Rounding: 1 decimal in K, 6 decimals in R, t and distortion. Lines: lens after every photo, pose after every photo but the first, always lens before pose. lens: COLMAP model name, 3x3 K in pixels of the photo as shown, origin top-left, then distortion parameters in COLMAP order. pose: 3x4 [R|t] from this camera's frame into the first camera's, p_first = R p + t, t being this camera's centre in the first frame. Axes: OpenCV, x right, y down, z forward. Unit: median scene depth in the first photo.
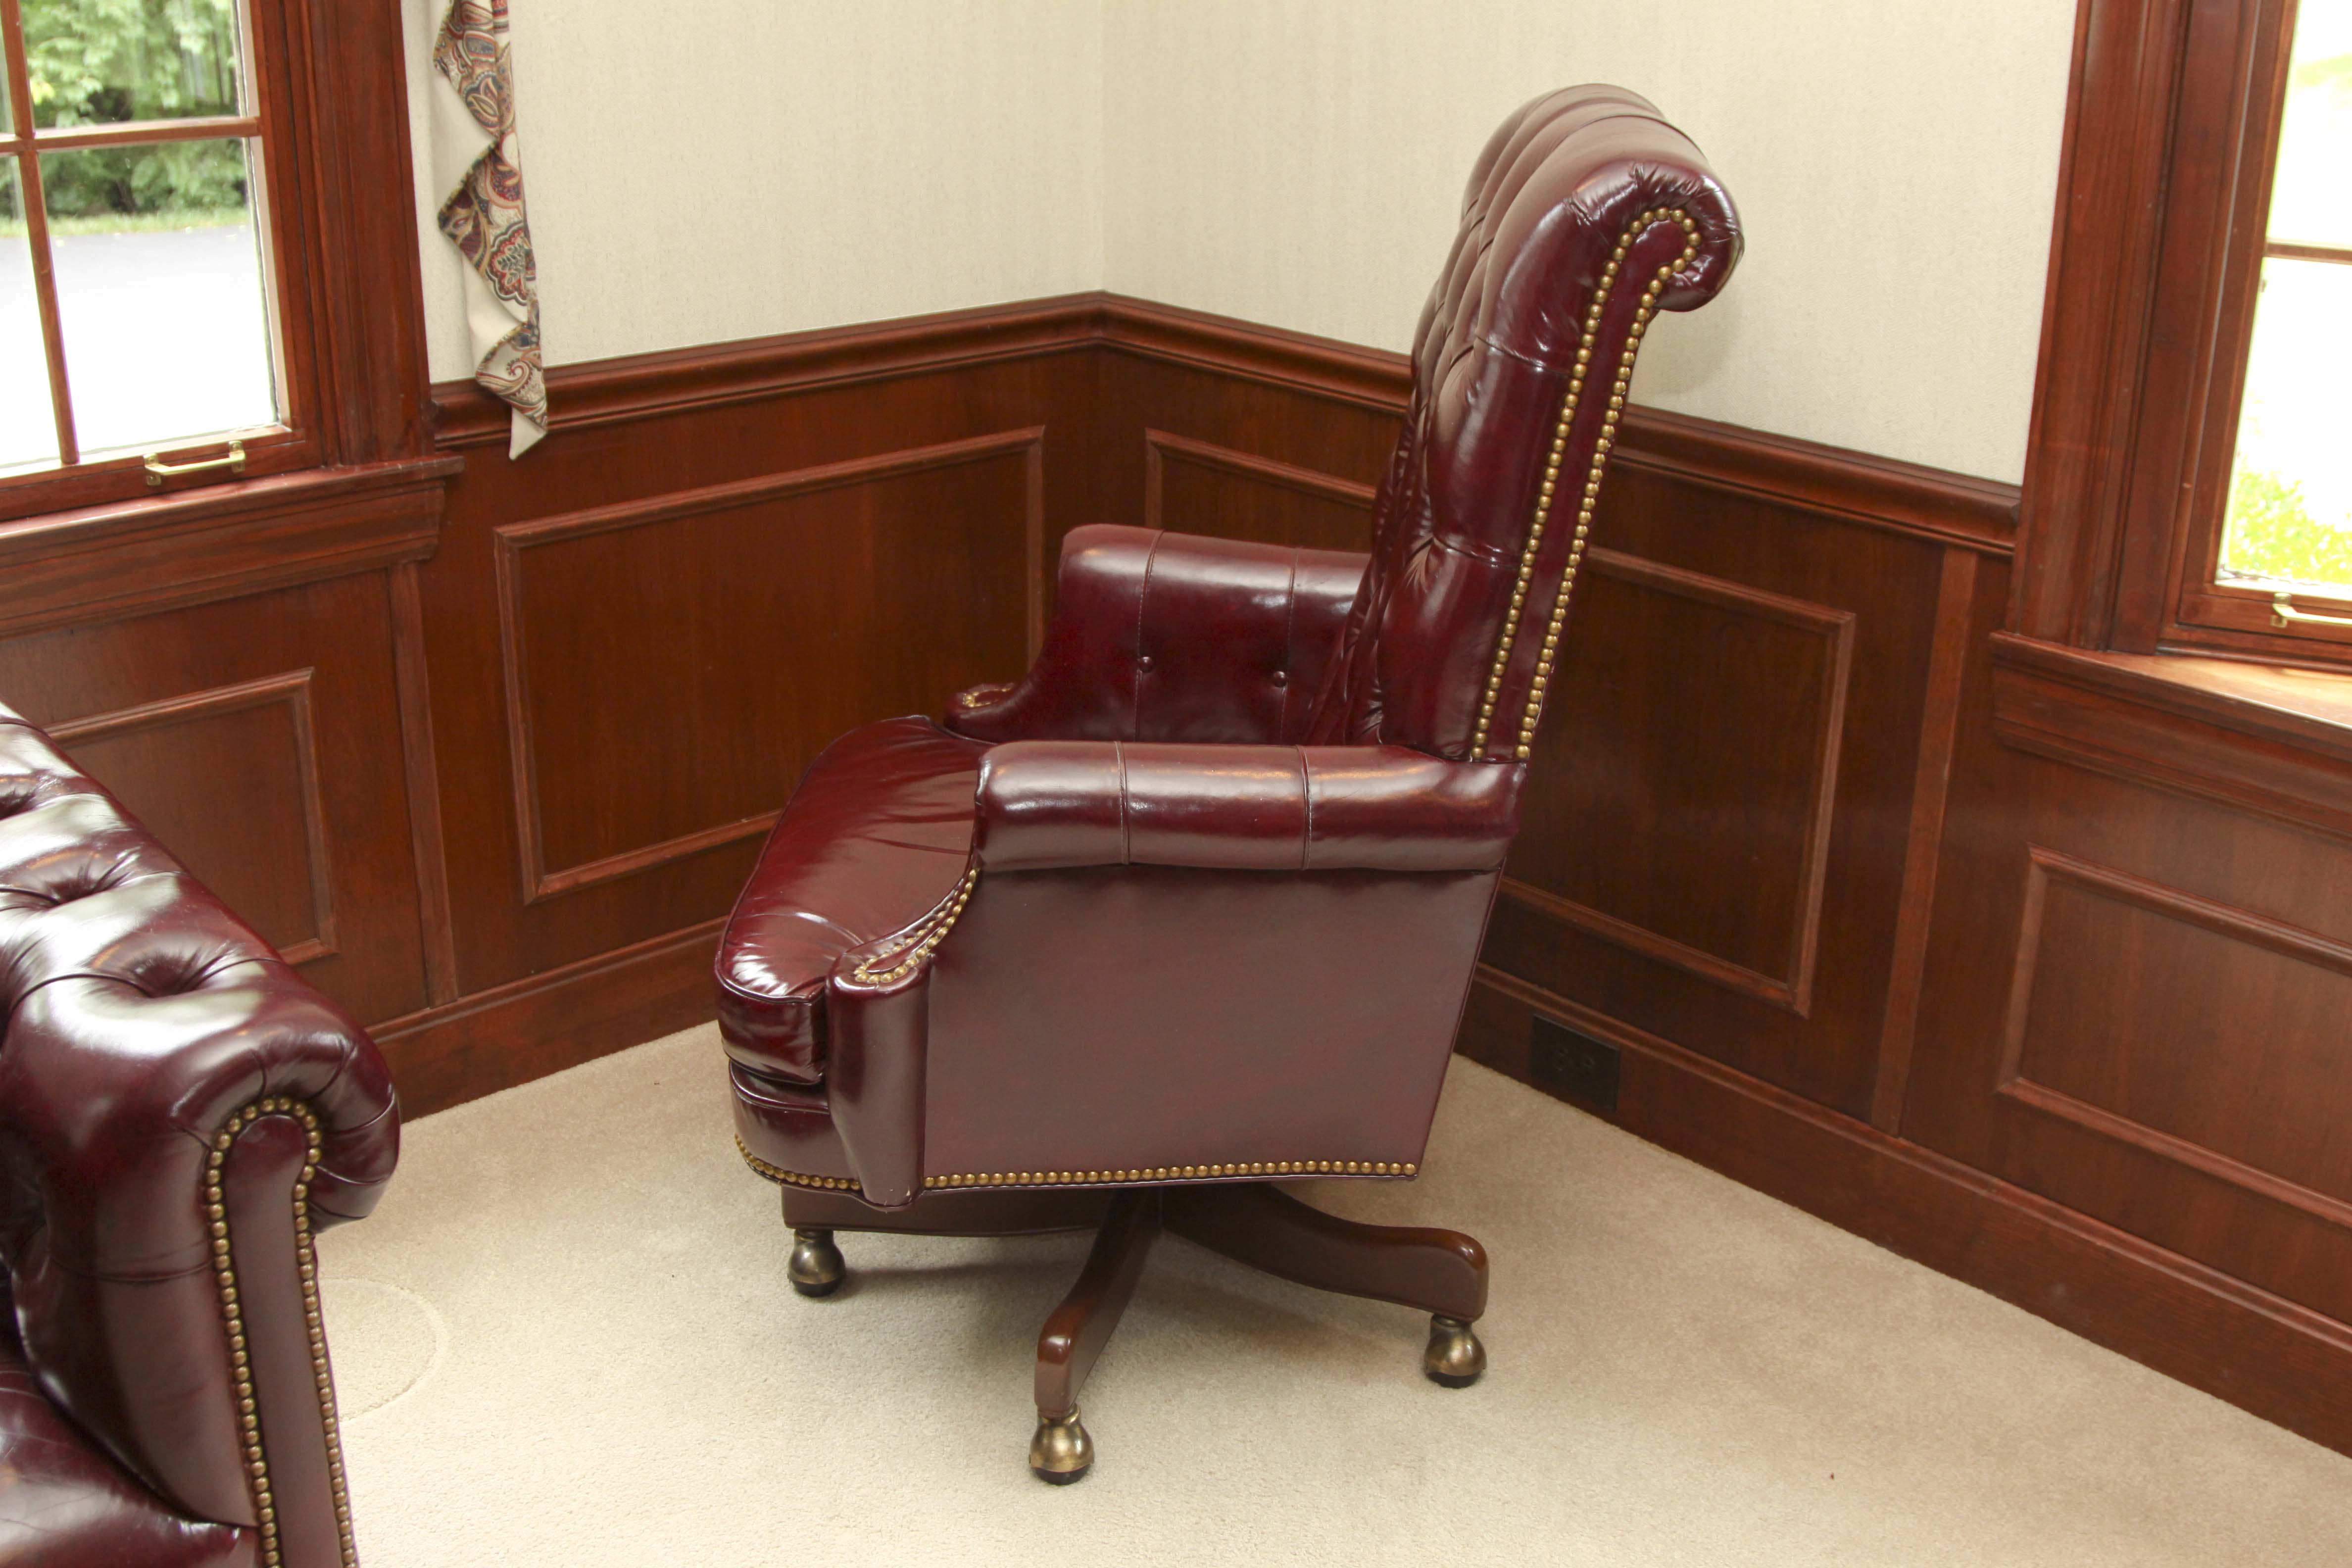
lens RADIAL K [[2506.8, 0, 1176.0], [0, 2506.8, 784.0], [0, 0, 1]] dist [-0.132241, 0.037612]
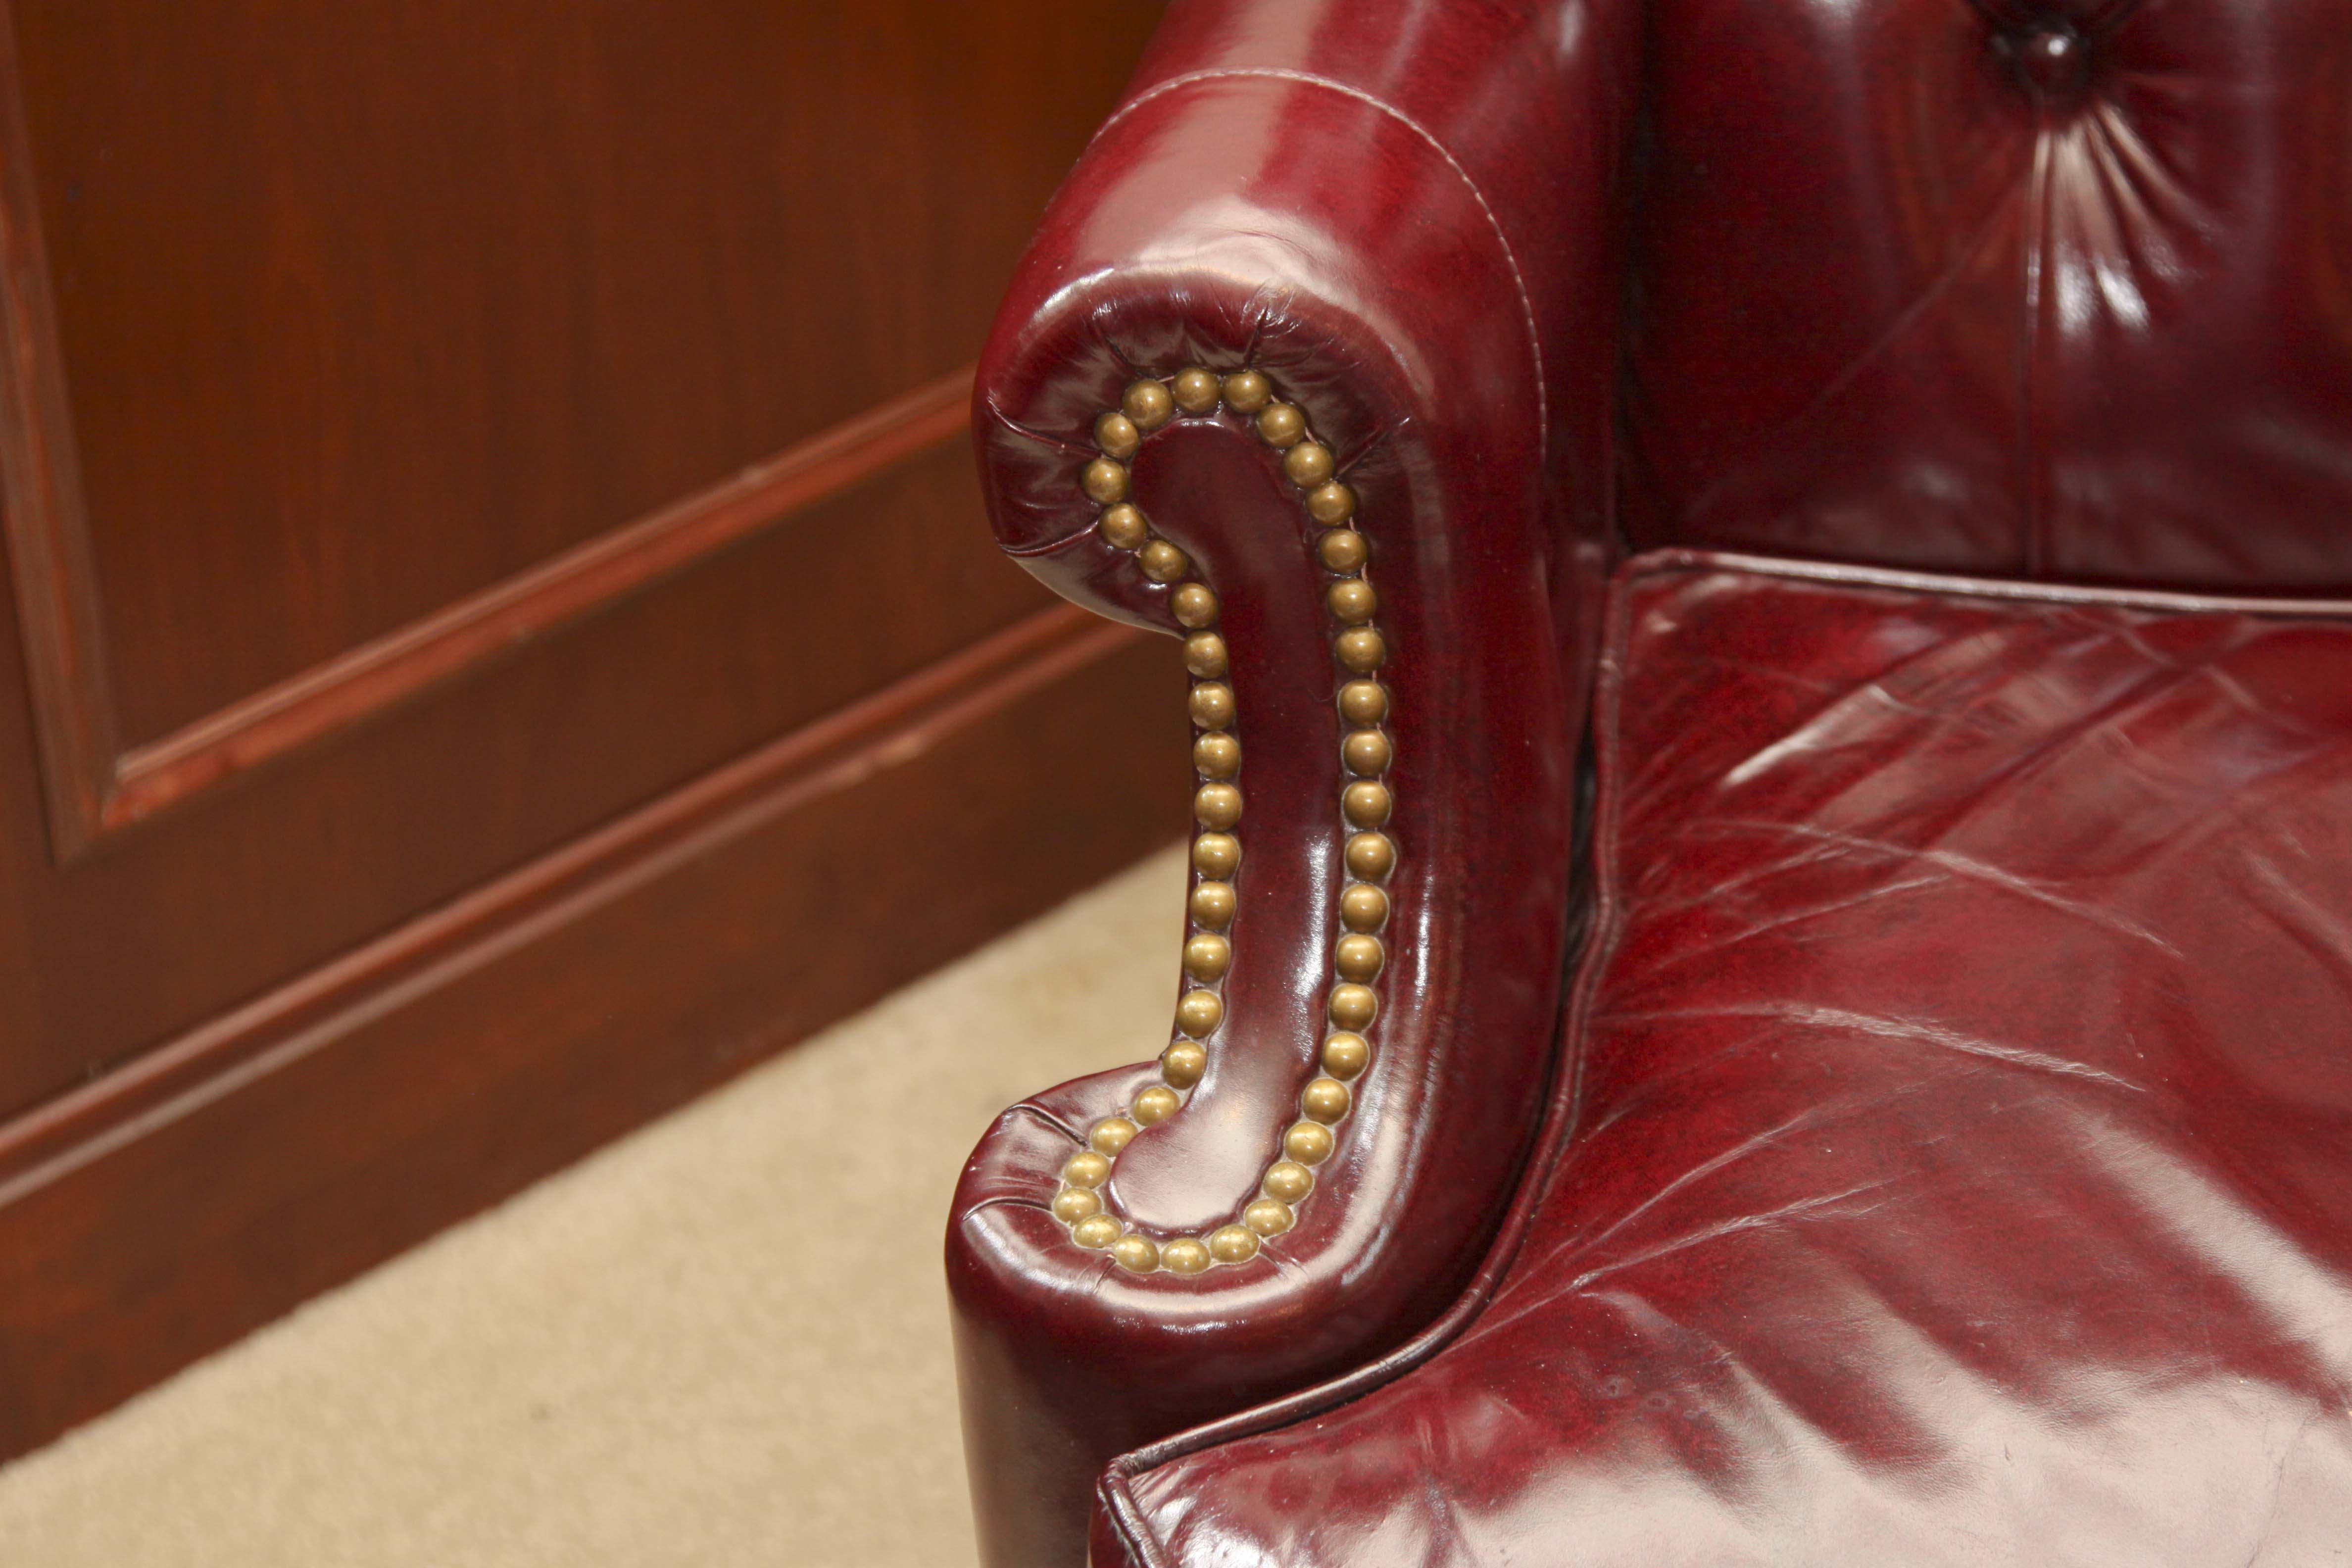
lens RADIAL K [[6205.4, 0, 1177.1], [0, 6205.4, 830.6], [0, 0, 1]] dist [0.161903, 0.505423]
pose [[0.999308, -0.034122, -0.014776, -0.142731], [0.036492, 0.976255, 0.213529, -0.124829], [0.007140, -0.213921, 0.976825, 0.343447]]
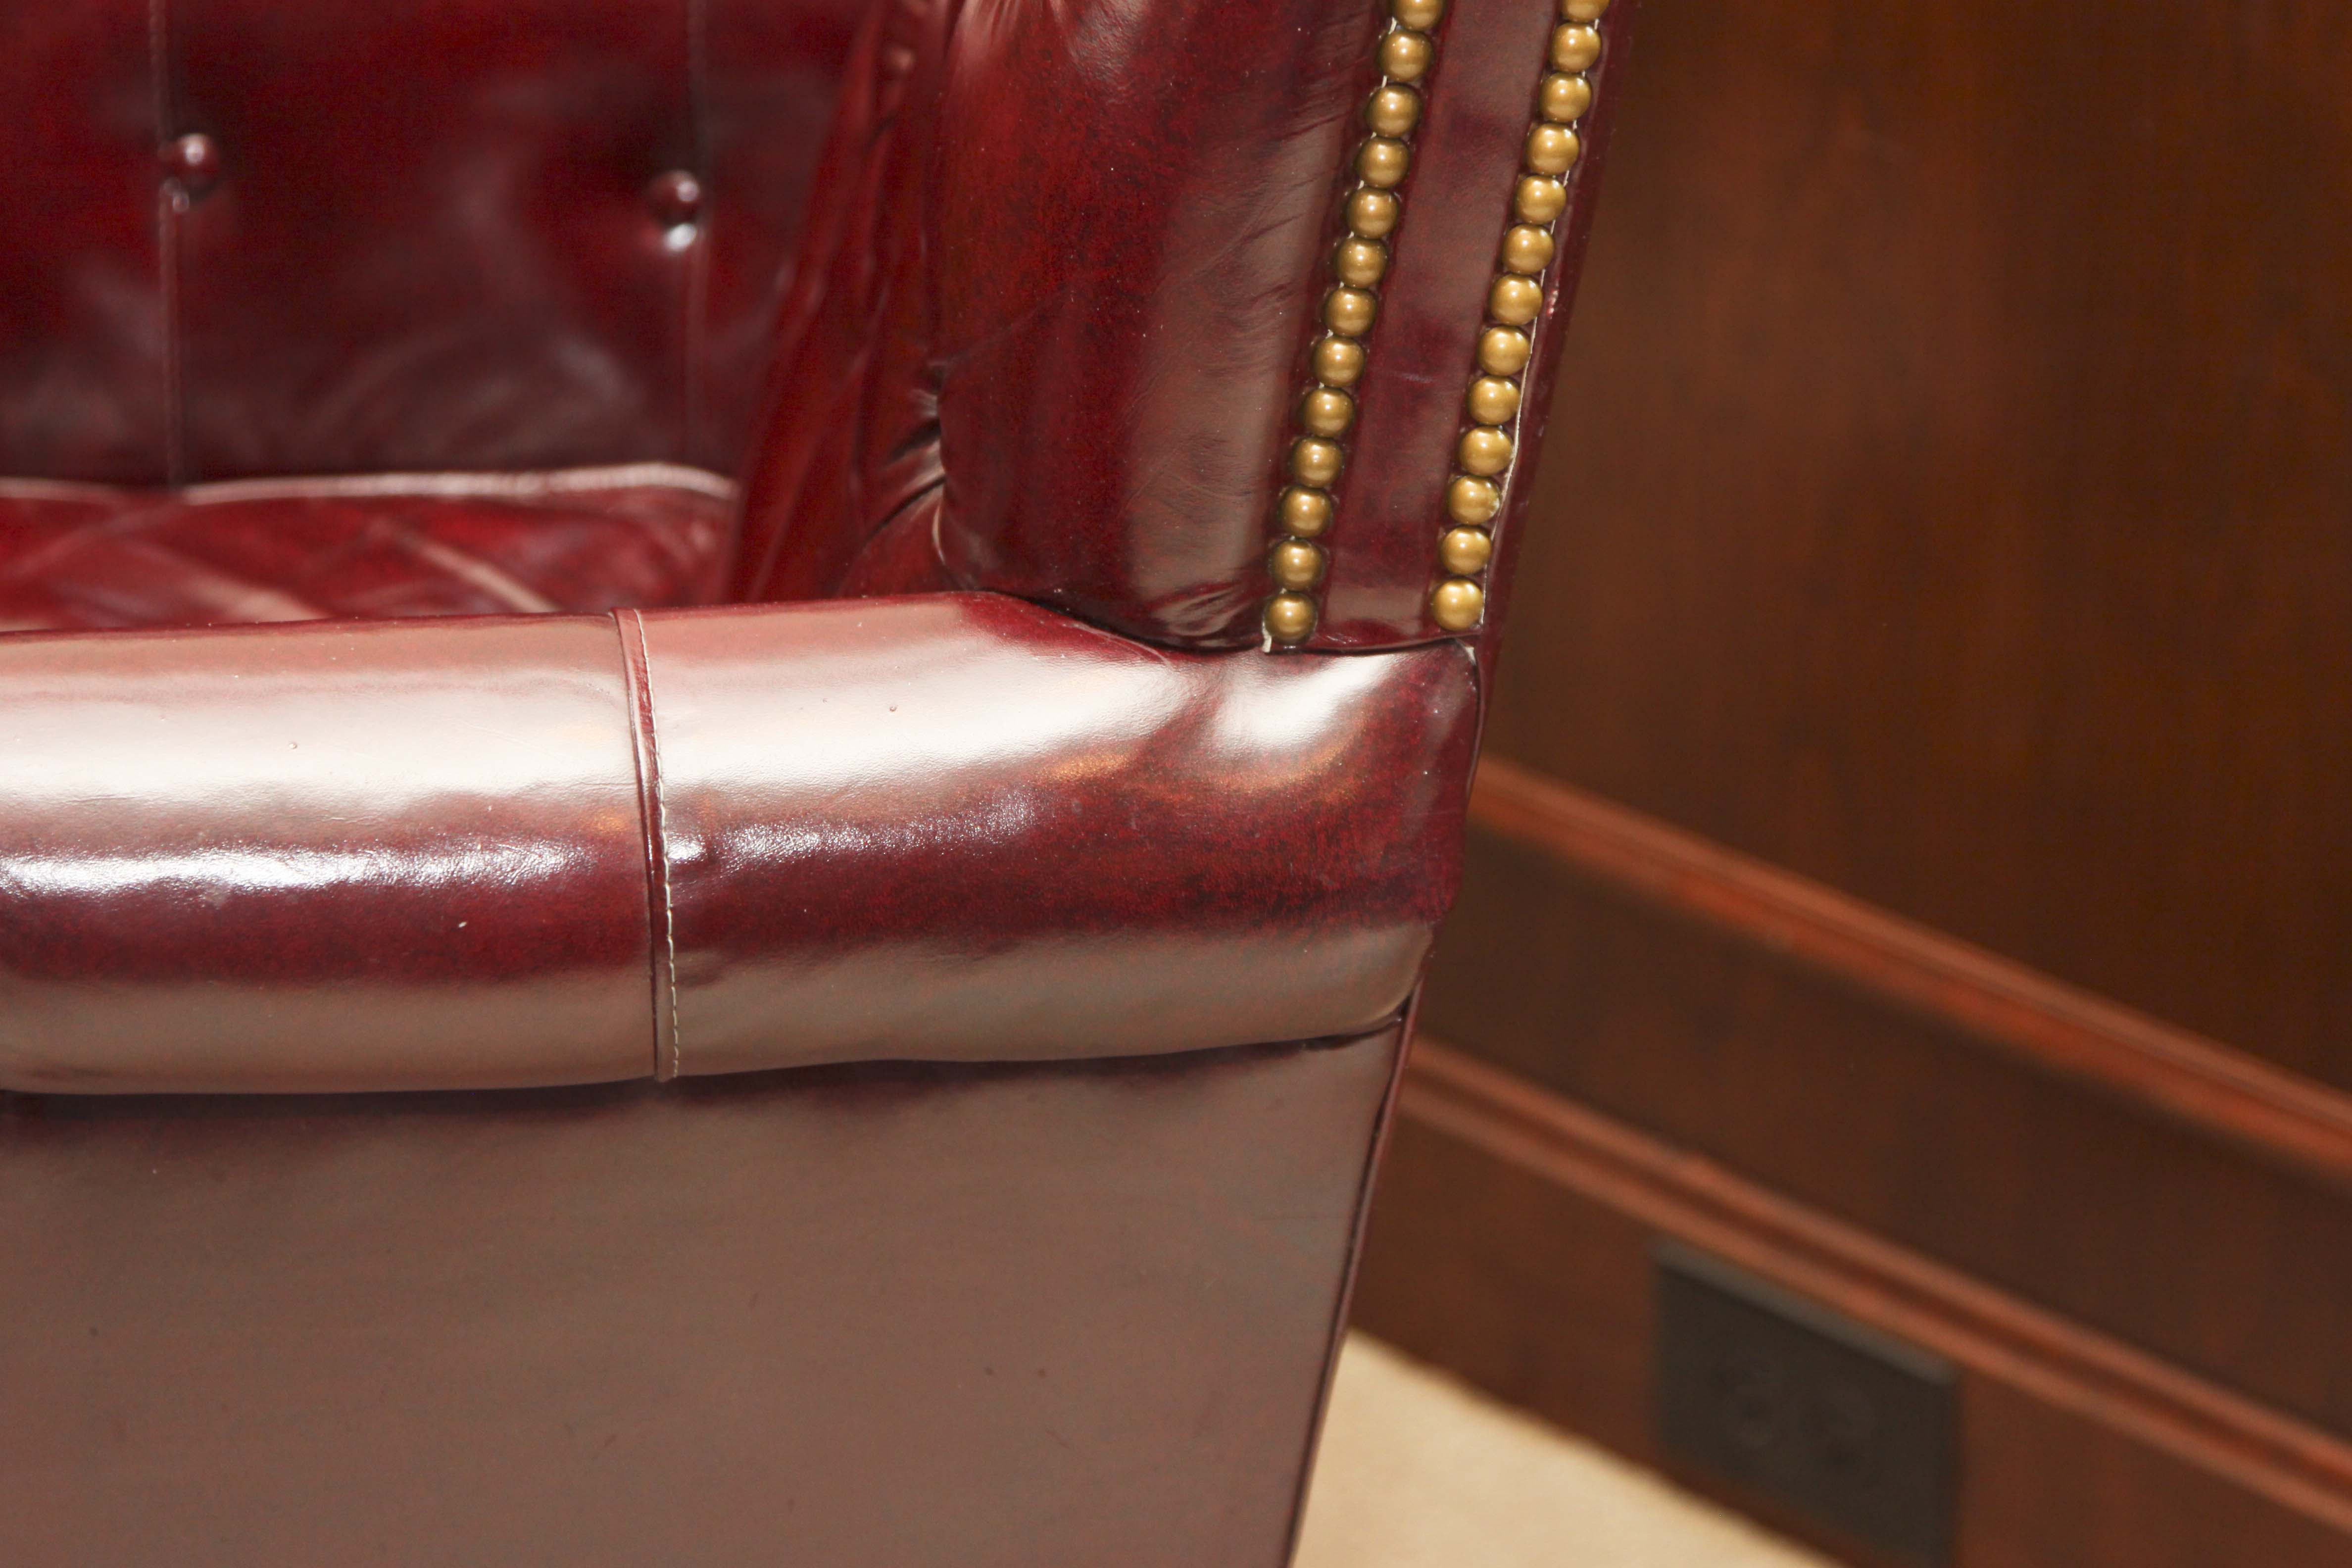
lens RADIAL K [[7464.7, 0, 1176.0], [0, 7464.7, 784.0], [0, 0, 1]] dist [0.555308, -14.975796]
pose [[0.997573, -0.049733, 0.048730, 0.057117], [0.044573, 0.993807, 0.101790, -0.064310], [-0.053491, -0.099371, 0.993612, 0.169049]]
